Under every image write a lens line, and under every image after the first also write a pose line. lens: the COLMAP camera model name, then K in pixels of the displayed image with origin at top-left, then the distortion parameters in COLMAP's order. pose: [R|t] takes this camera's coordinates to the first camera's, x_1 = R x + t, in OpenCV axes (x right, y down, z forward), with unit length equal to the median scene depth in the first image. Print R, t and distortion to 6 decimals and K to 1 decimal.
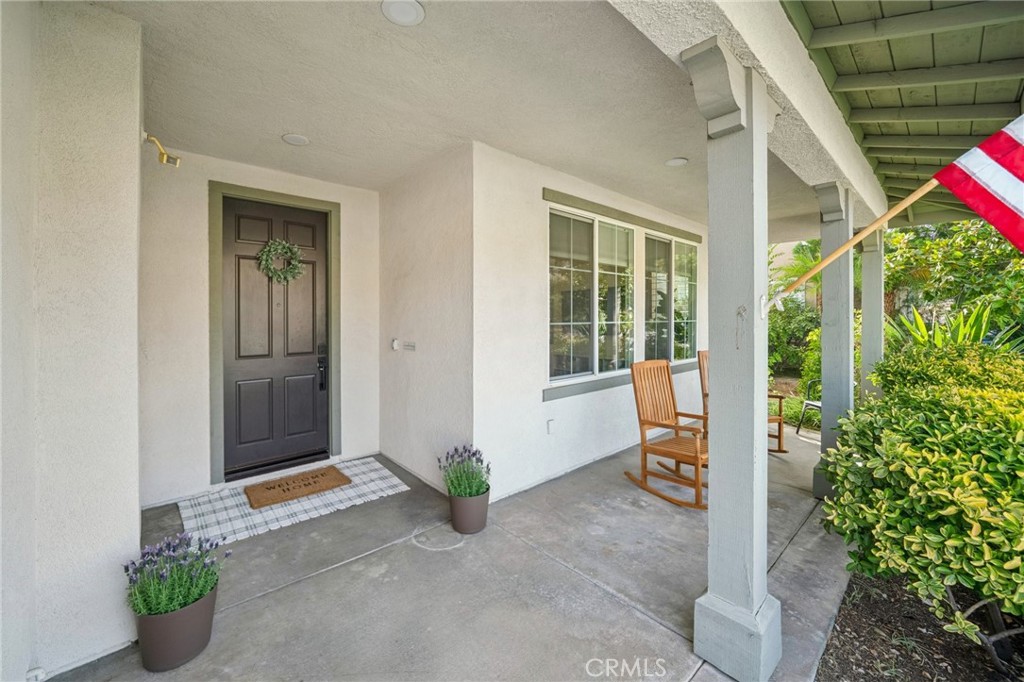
lens RADIAL K [[379.5, 0, 506.5], [0, 379.5, 319.7], [0, 0, 1]] dist [-0.014314, -0.000035]
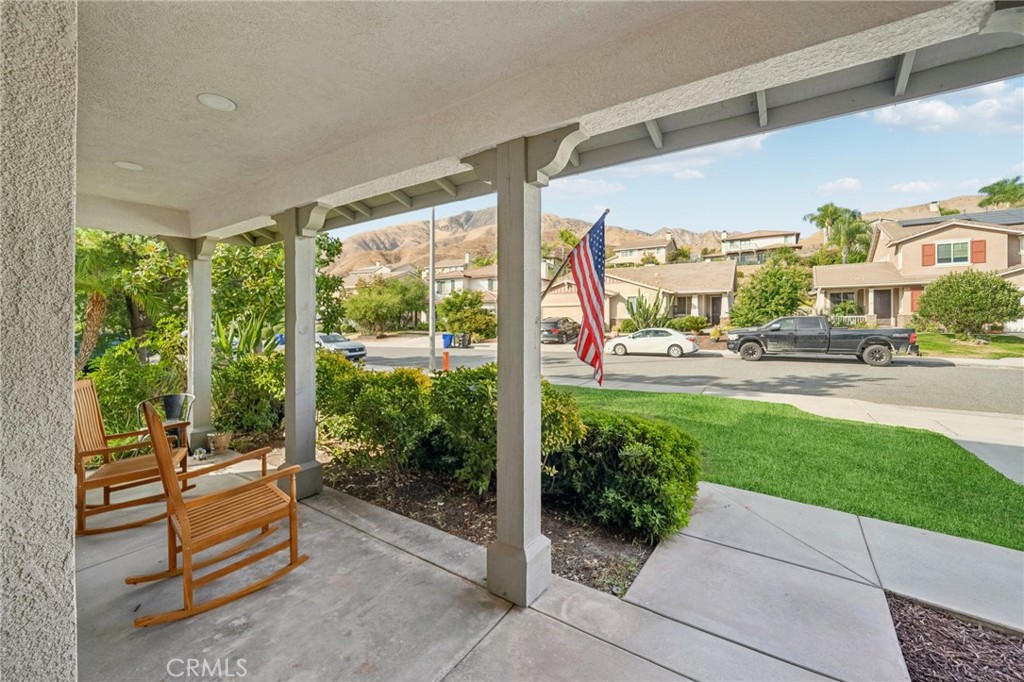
lens RADIAL K [[379.5, 0, 526.4], [0, 379.5, 322.6], [0, 0, 1]] dist [-0.014314, -0.000035]
pose [[-0.226320, 0.003751, 0.974046, -0.415718], [0.005651, 0.999981, -0.002538, -0.013864], [-0.974037, 0.004930, -0.226337, 0.770213]]
